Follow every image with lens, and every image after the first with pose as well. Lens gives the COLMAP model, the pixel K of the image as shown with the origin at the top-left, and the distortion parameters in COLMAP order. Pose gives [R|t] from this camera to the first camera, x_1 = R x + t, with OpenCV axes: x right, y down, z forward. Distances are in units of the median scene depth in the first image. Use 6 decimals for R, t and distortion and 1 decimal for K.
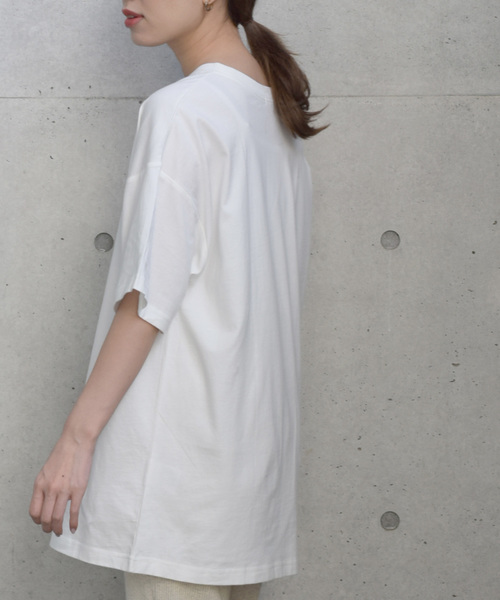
lens RADIAL K [[3170.2, 0, 230.0], [0, 3170.2, 325.7], [0, 0, 1]] dist [-1.039066, 0.000000]
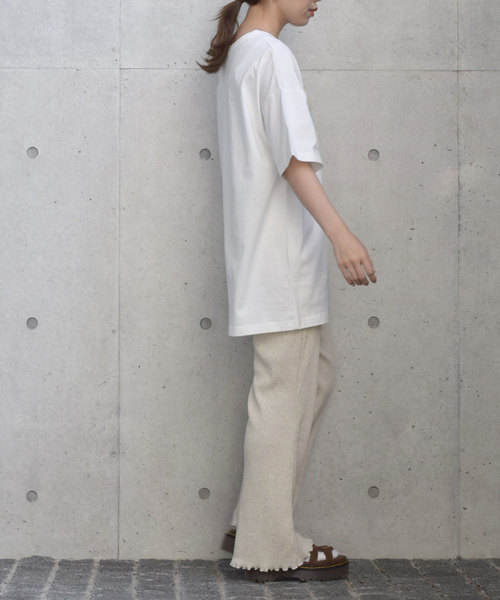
lens RADIAL K [[3170.2, 0, 286.1], [0, 3170.2, 259.7], [0, 0, 1]] dist [-1.039066, 0.000000]
pose [[0.999791, 0.012037, -0.016531, 0.032537], [-0.011977, 0.999921, 0.003779, 0.023467], [0.016576, -0.003580, 0.999856, -0.704080]]
